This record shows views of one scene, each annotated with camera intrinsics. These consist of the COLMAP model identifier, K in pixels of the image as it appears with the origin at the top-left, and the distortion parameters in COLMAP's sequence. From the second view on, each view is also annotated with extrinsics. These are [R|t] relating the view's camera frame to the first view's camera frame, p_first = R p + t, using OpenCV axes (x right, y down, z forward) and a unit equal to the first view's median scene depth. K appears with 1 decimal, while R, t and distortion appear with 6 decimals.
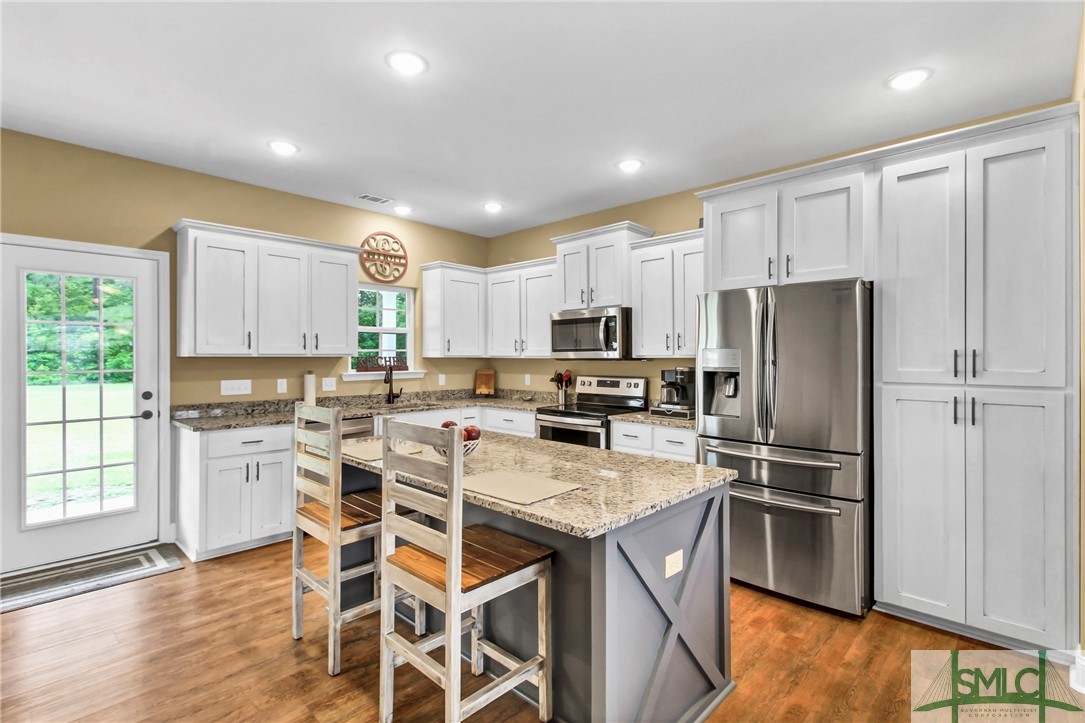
lens RADIAL K [[512.7, 0, 531.4], [0, 512.7, 351.2], [0, 0, 1]] dist [0.014318, -0.009682]
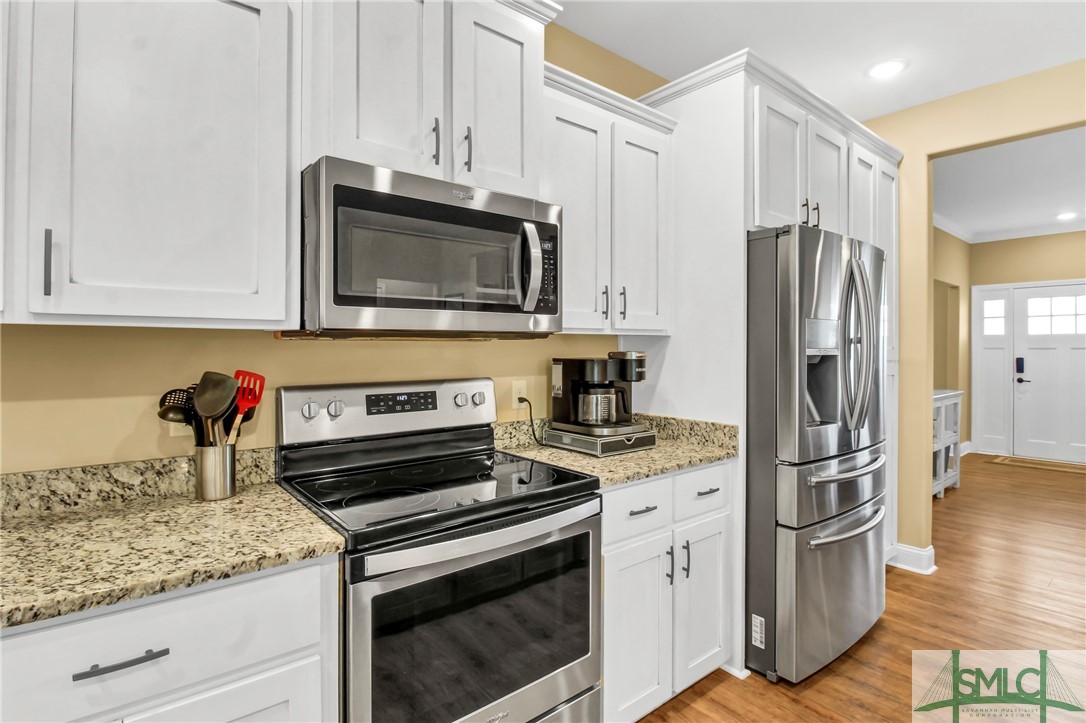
lens RADIAL K [[538.2, 0, 541.2], [0, 538.2, 348.8], [0, 0, 1]] dist [0.002361, -0.012099]
pose [[0.112672, -0.005689, 0.993616, -0.229187], [-0.013519, 0.999882, 0.007258, 0.021278], [-0.993540, -0.014250, 0.112582, 0.878534]]
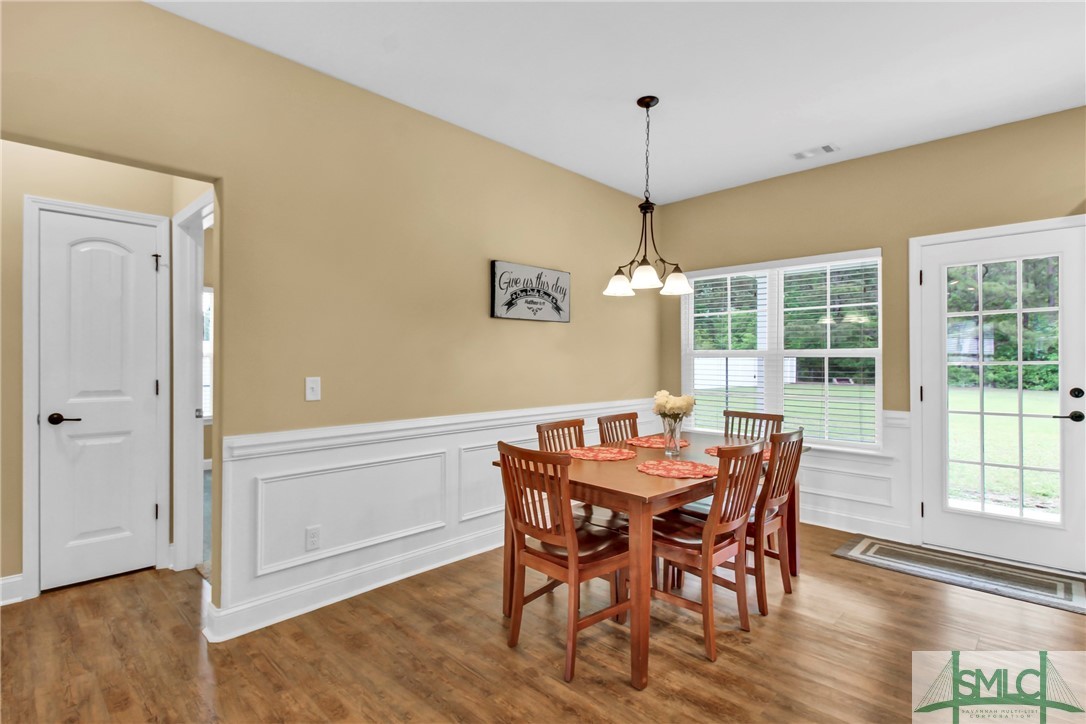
lens RADIAL K [[538.2, 0, 546.4], [0, 538.2, 355.7], [0, 0, 1]] dist [0.002361, -0.012099]
pose [[0.001149, -0.014825, -0.999889, 0.090951], [0.008726, 0.999852, -0.014815, 0.027685], [0.999961, -0.008708, 0.001278, 0.136080]]
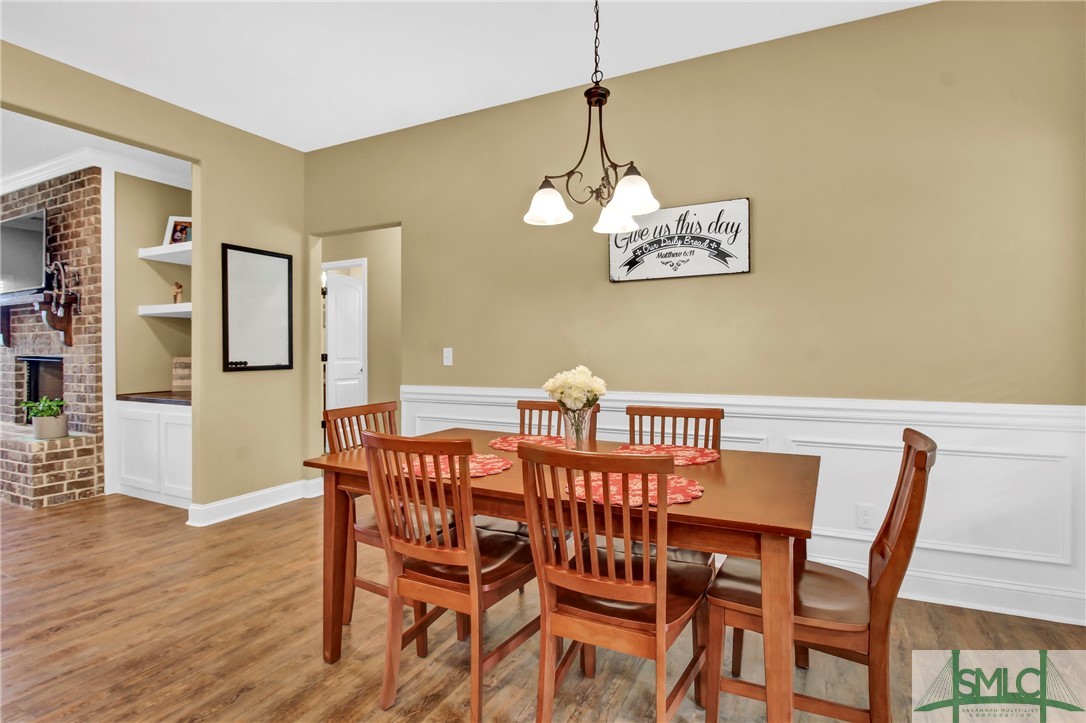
lens RADIAL K [[538.2, 0, 533.9], [0, 538.2, 350.9], [0, 0, 1]] dist [0.002361, -0.012099]
pose [[-0.955090, 0.000670, -0.296316, -0.402289], [0.004058, 0.999933, -0.010819, 0.054145], [0.296288, -0.011536, -0.955029, 0.688682]]
